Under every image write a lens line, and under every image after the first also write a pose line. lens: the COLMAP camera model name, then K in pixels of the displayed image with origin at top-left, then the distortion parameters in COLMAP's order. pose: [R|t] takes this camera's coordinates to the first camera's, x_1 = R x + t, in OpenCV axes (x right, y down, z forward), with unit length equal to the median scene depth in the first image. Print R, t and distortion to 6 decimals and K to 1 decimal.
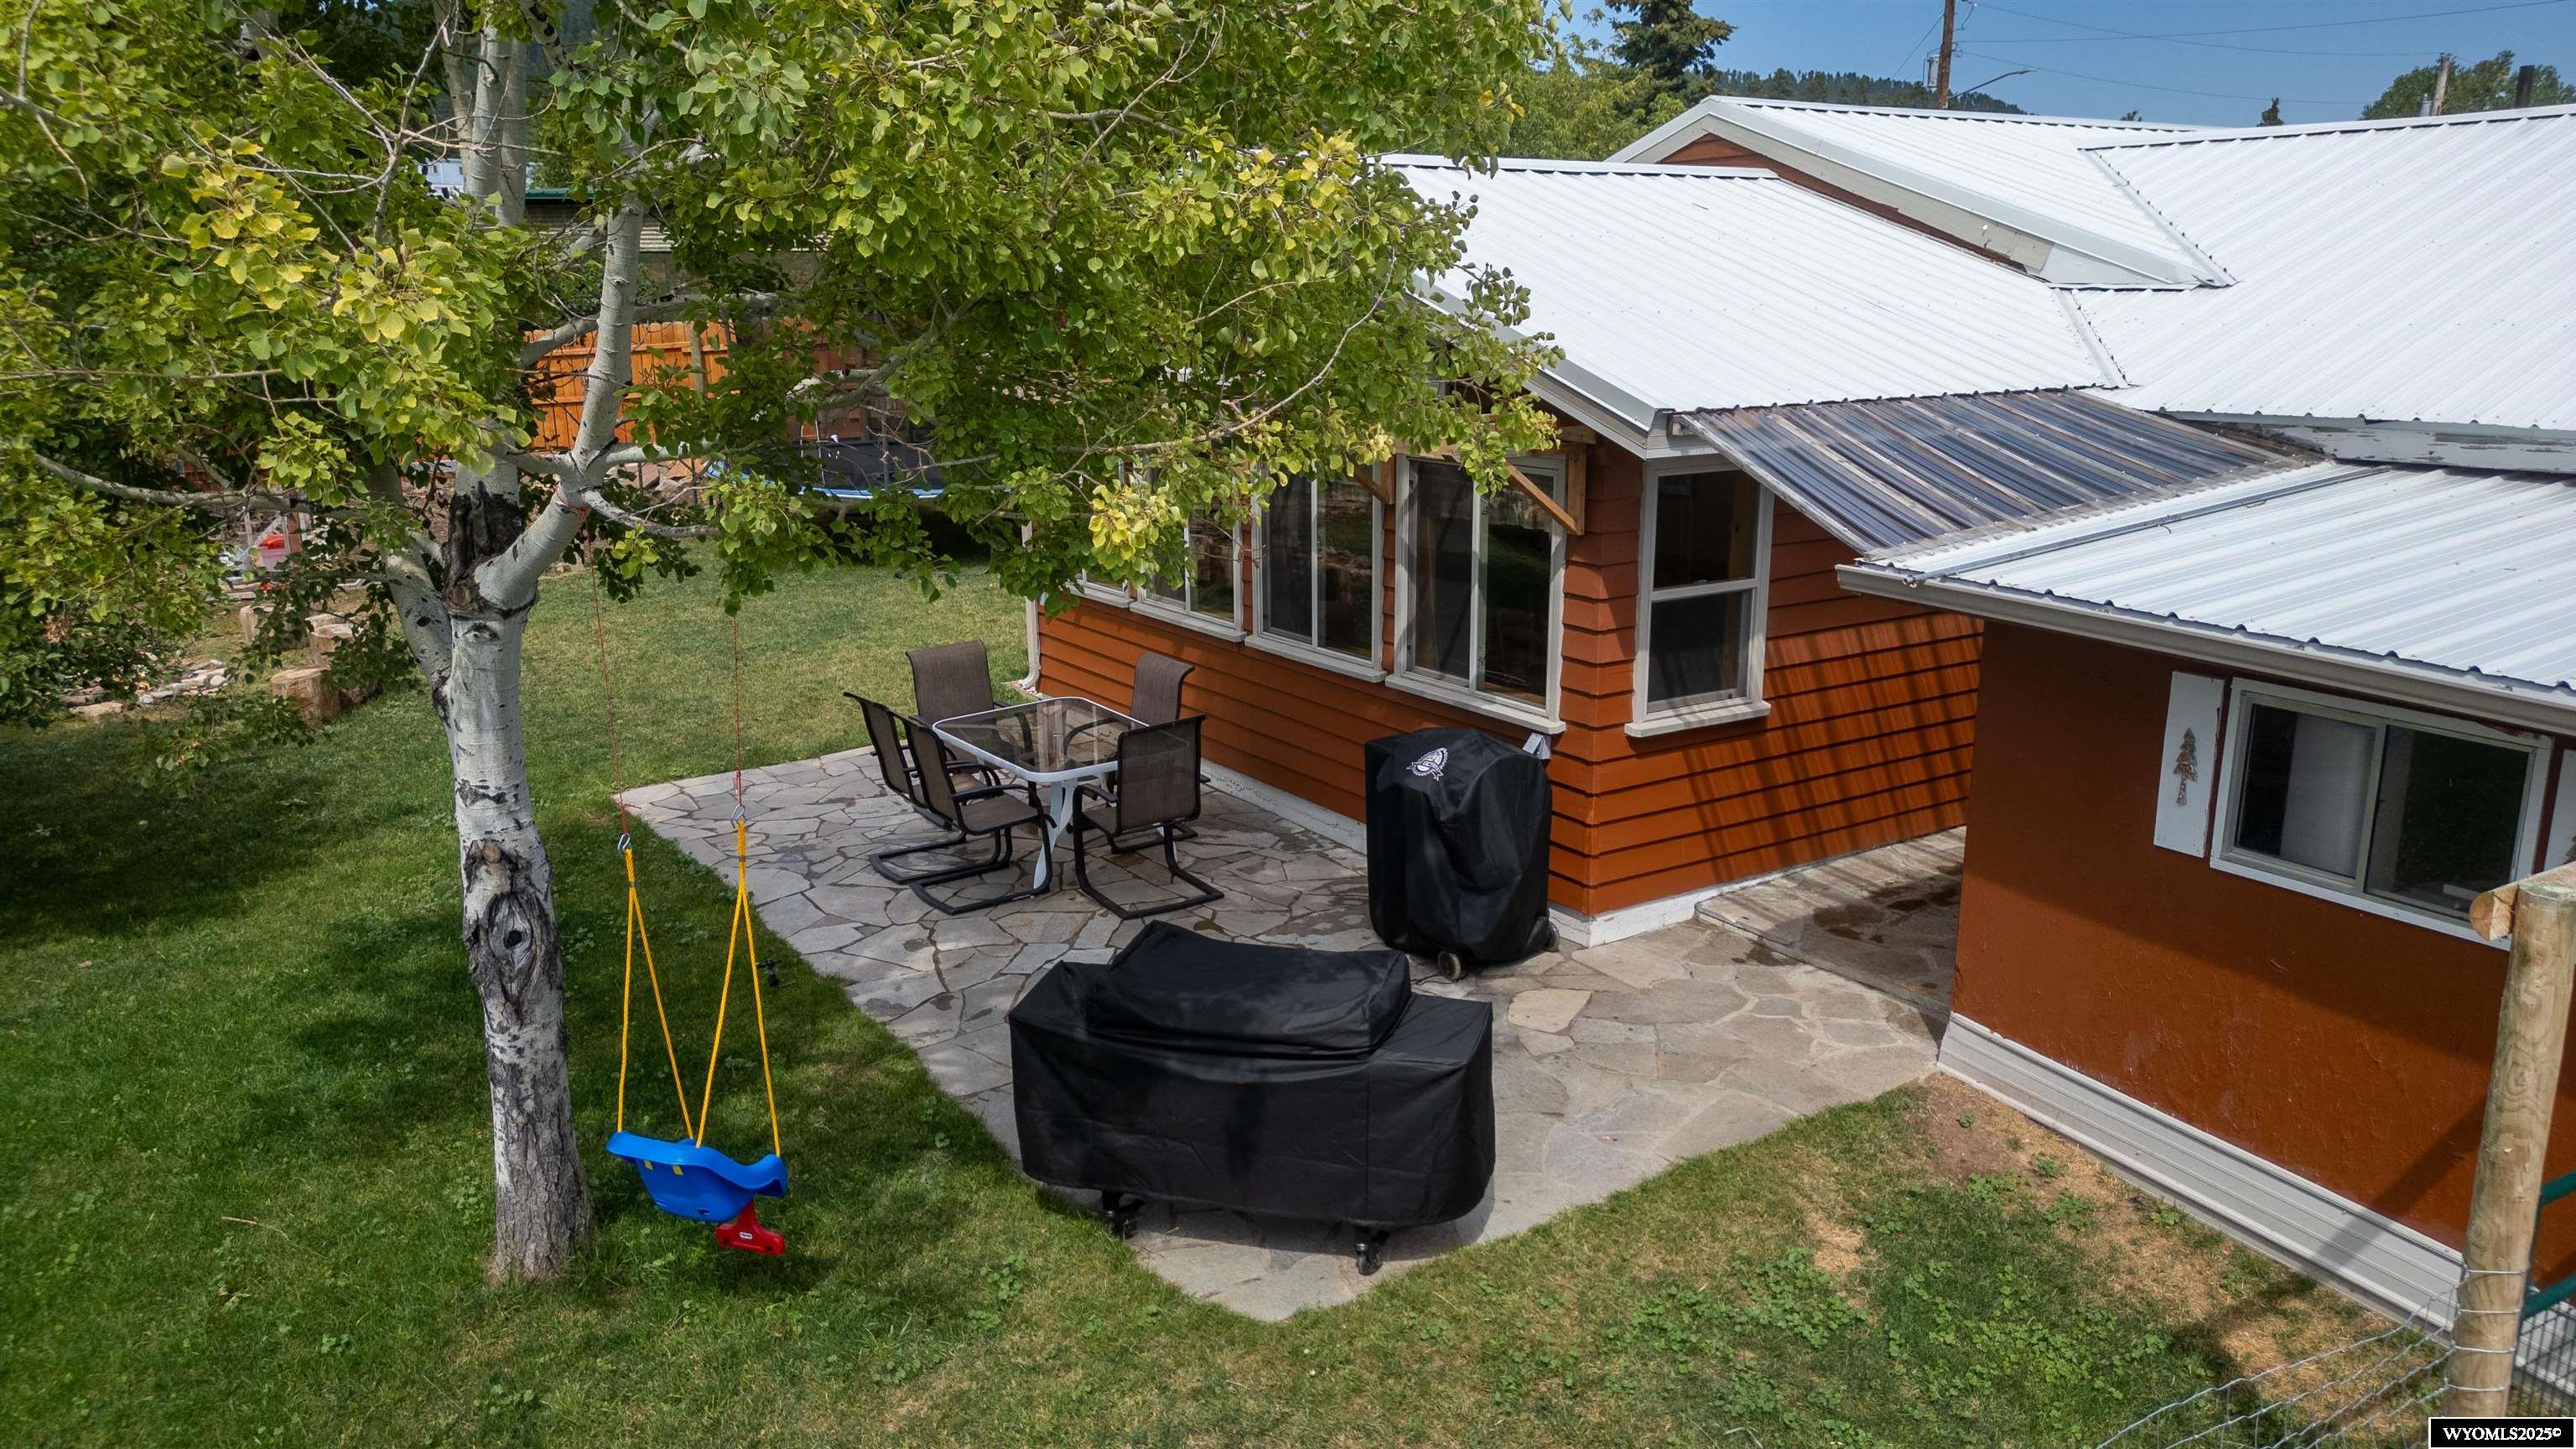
lens RADIAL K [[1859.6, 0, 1288.0], [0, 1859.6, 724.5], [0, 0, 1]] dist [0.089848, -0.098729]
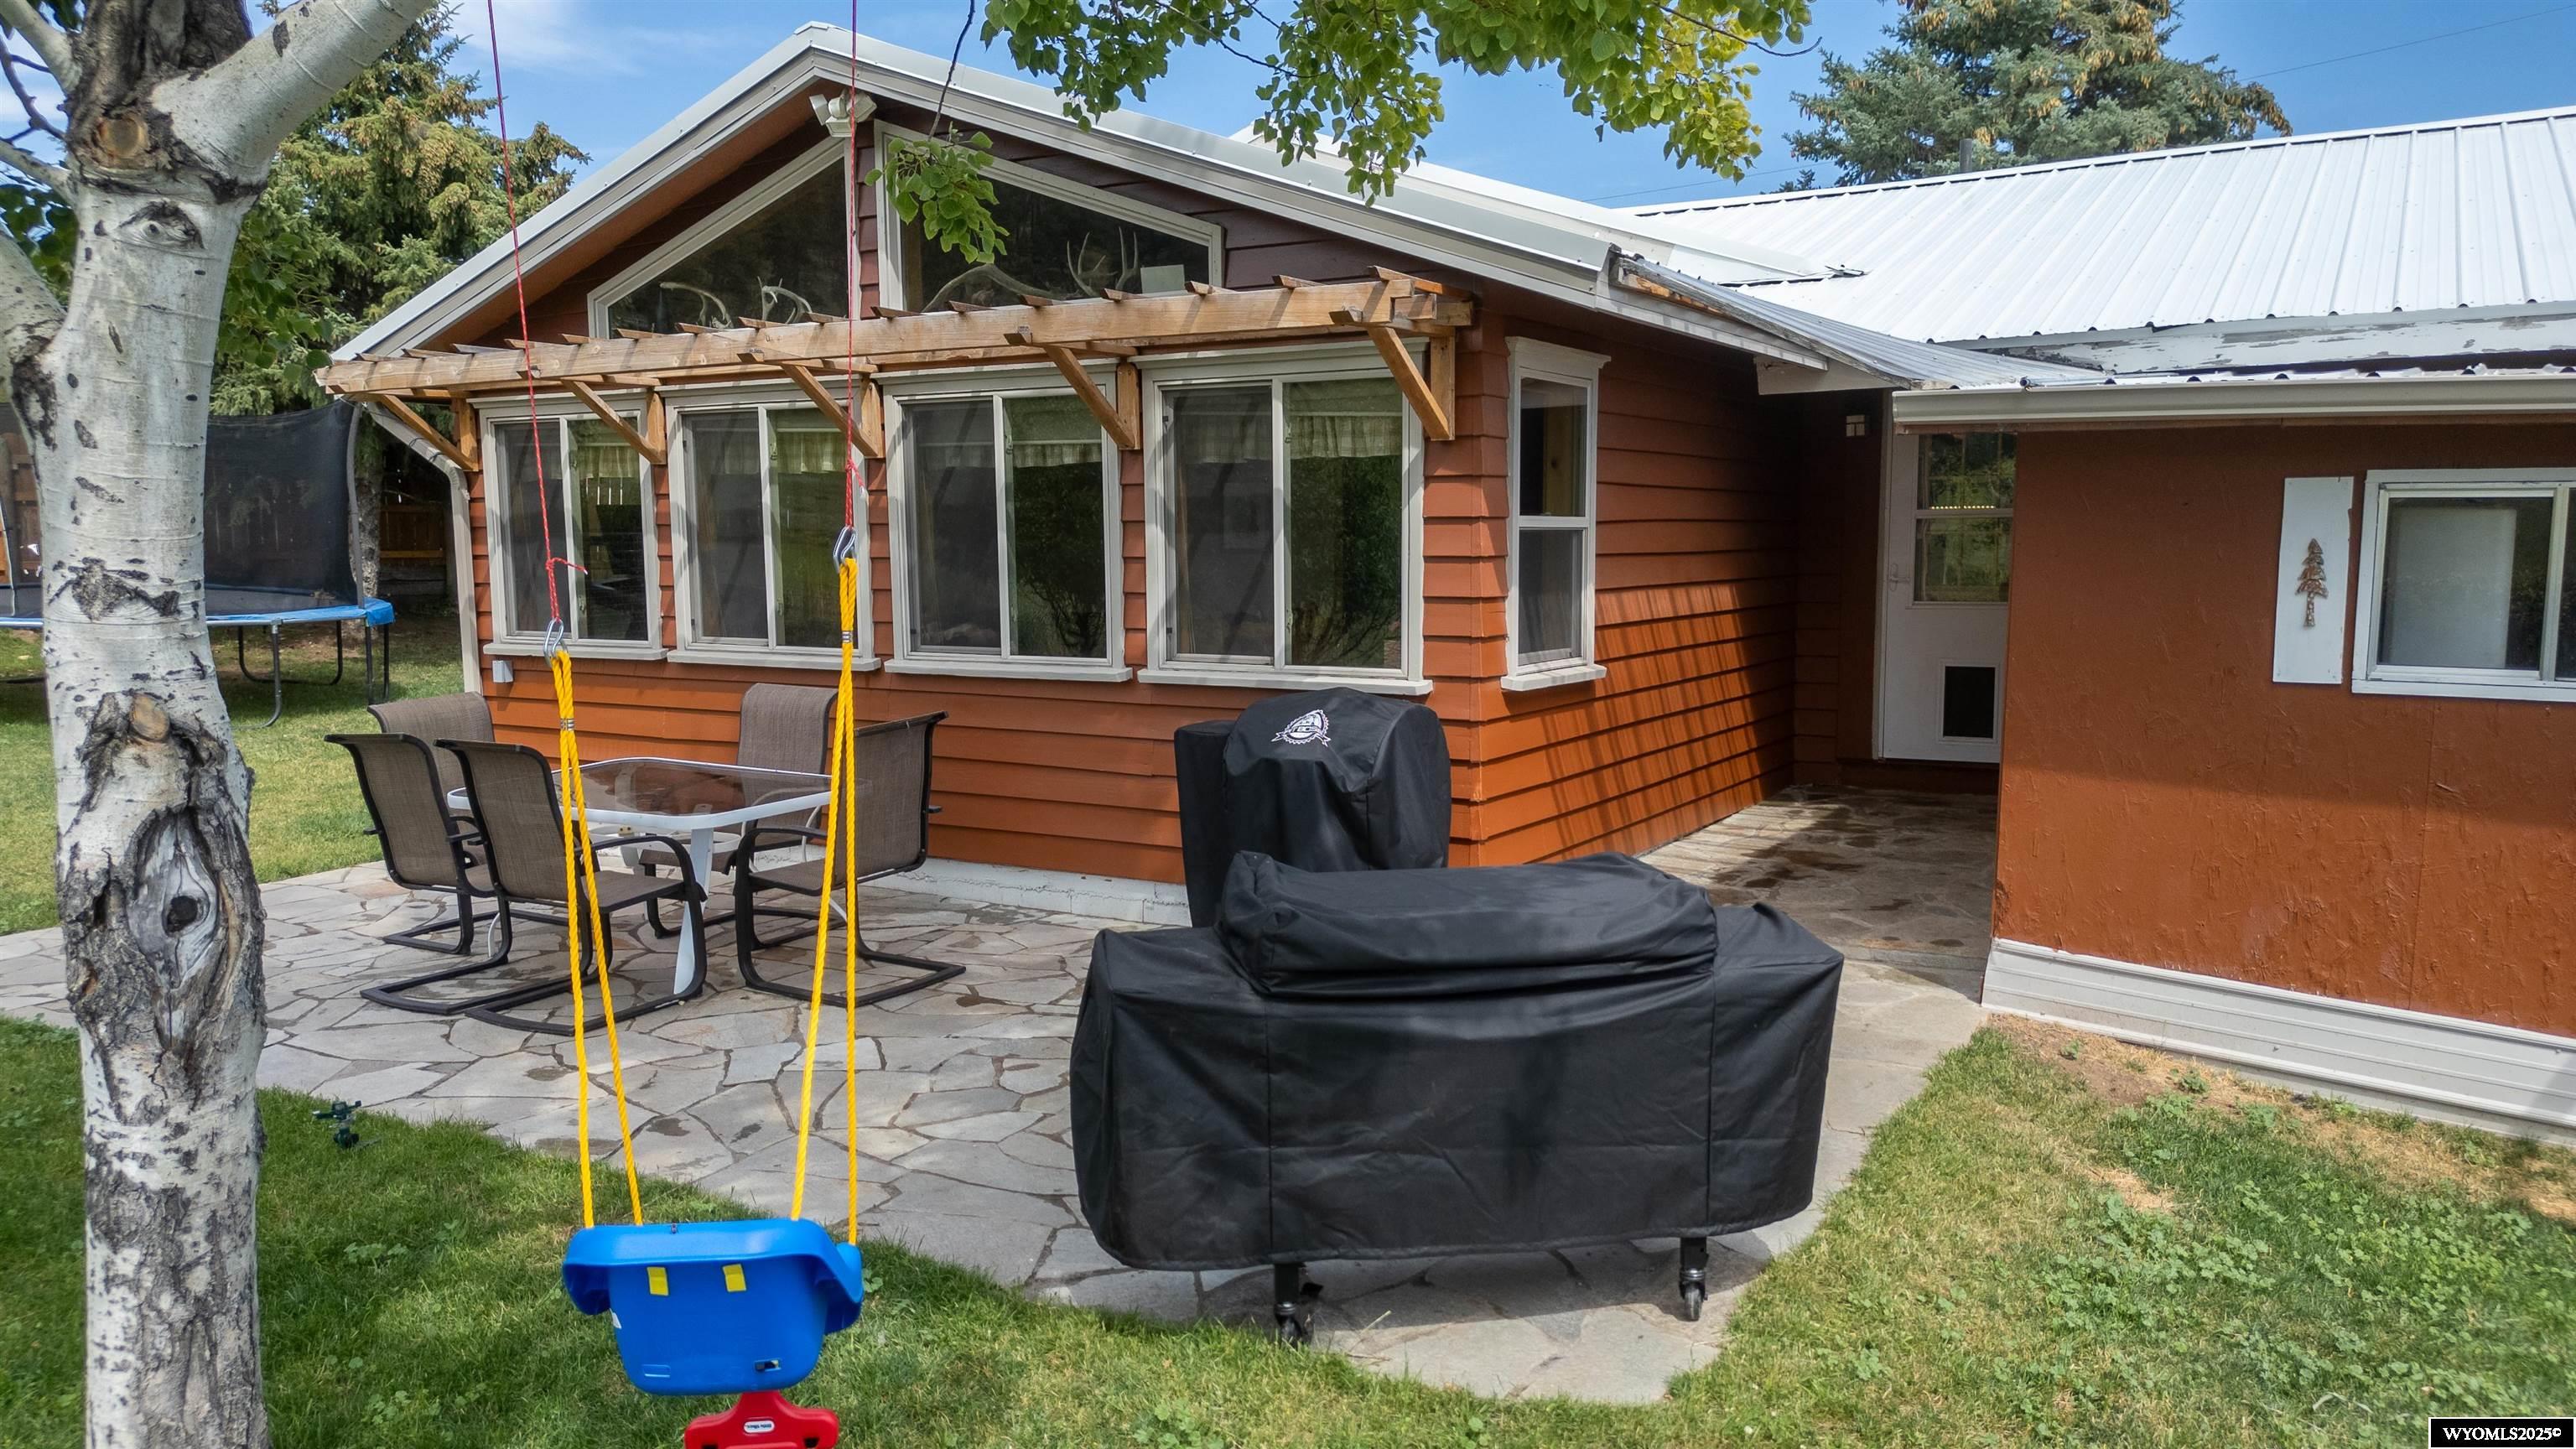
lens RADIAL K [[1847.4, 0, 1303.1], [0, 1847.4, 731.5], [0, 0, 1]] dist [0.081166, -0.088913]
pose [[0.900366, -0.044431, 0.432859, -0.333511], [0.101928, 0.988632, -0.110536, 0.138953], [-0.423027, 0.143644, 0.894659, 0.415470]]
